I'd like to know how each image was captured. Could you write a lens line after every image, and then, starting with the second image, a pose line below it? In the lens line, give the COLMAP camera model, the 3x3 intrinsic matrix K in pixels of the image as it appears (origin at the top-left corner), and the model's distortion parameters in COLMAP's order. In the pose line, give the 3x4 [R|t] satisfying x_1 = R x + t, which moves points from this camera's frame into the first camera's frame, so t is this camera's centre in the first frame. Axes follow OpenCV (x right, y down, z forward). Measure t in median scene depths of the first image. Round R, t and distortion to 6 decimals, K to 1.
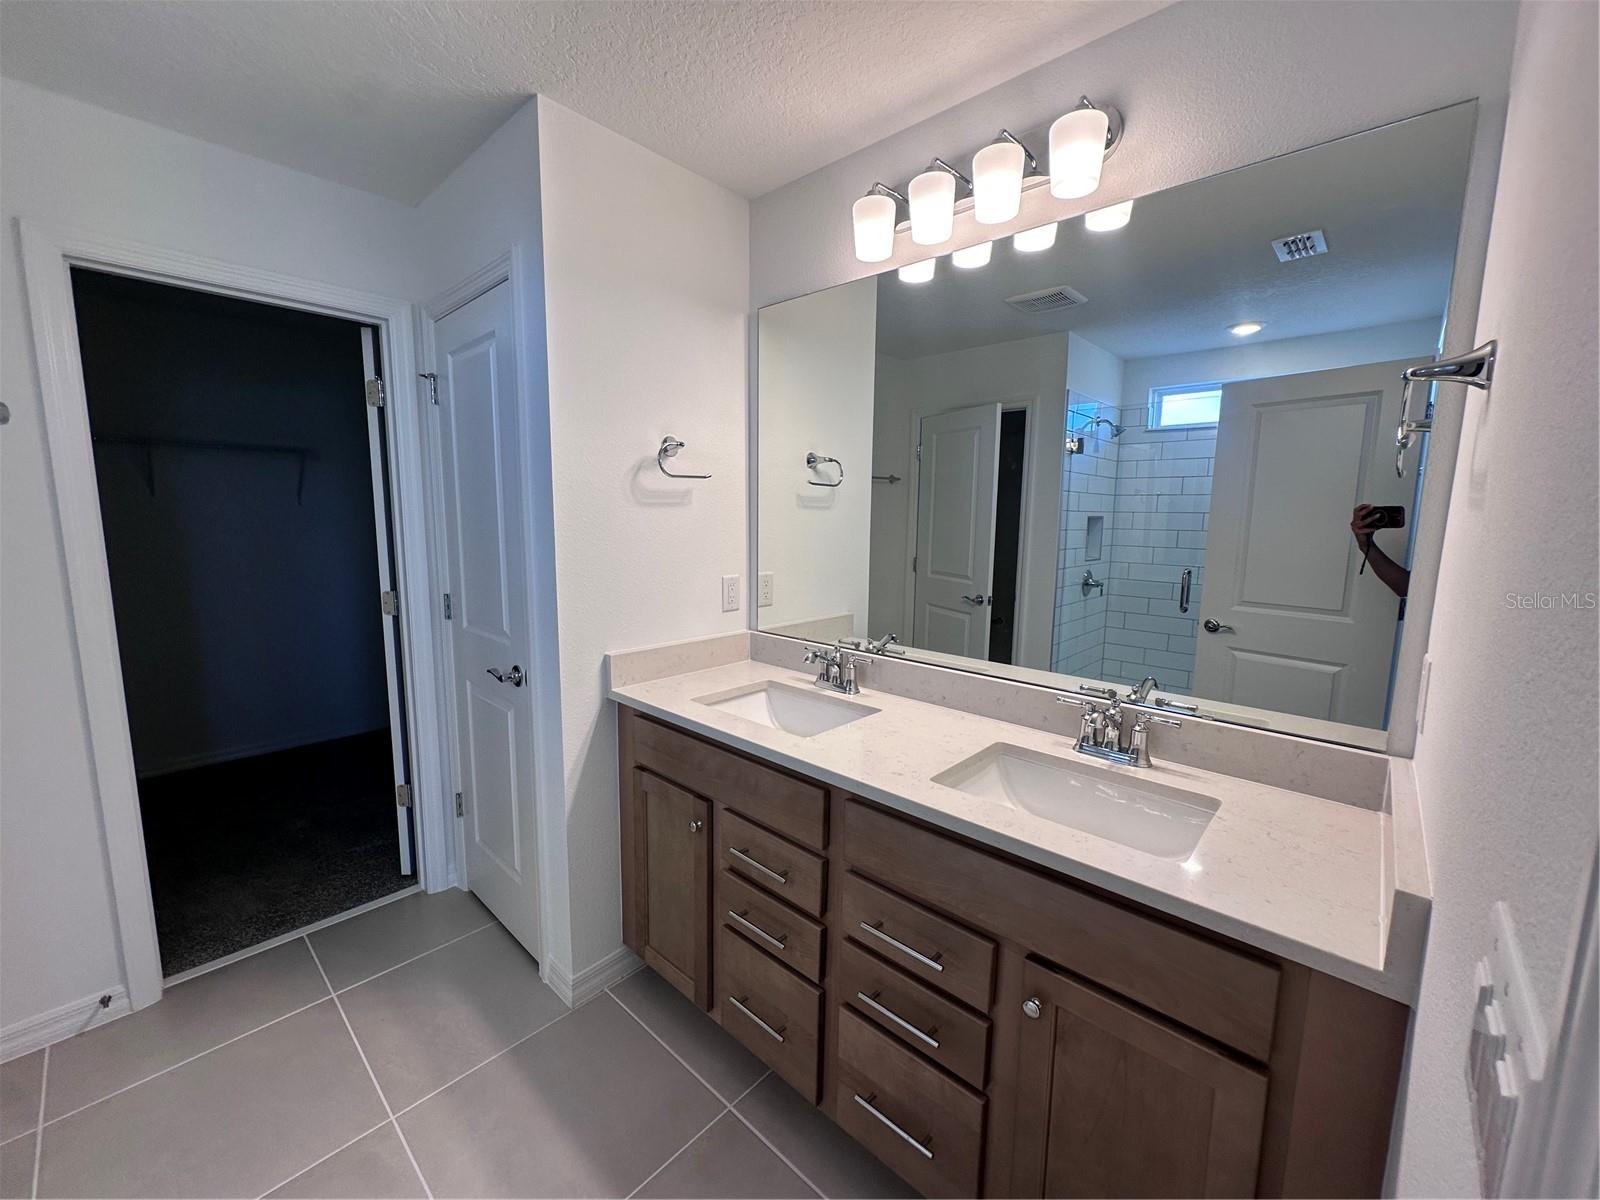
lens RADIAL K [[641.1, 0, 800.0], [0, 641.1, 600.0], [0, 0, 1]] dist [-0.001963, 0.000184]
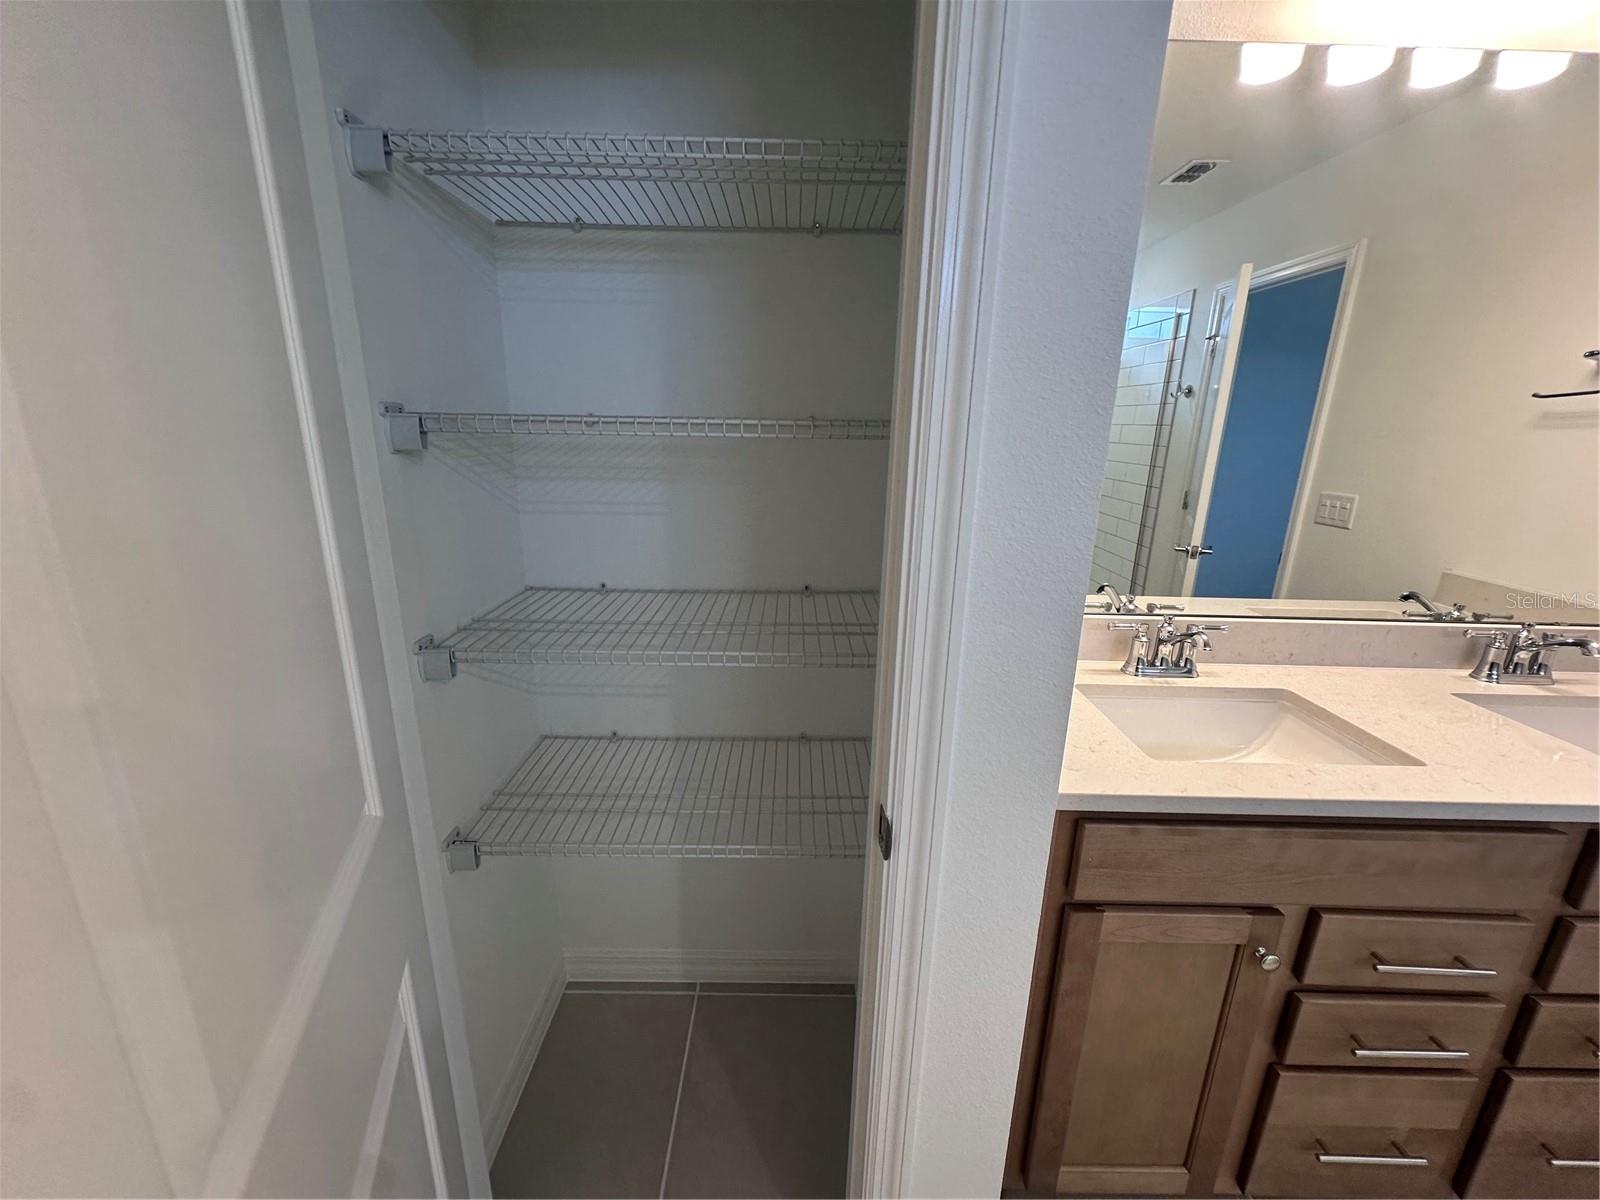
lens RADIAL K [[641.1, 0, 800.0], [0, 641.1, 600.0], [0, 0, 1]] dist [-0.001963, 0.000184]
pose [[0.741490, -0.167316, 0.649767, -0.740981], [0.081096, 0.983658, 0.160751, -0.096050], [-0.666045, -0.066502, 0.742941, 0.791367]]
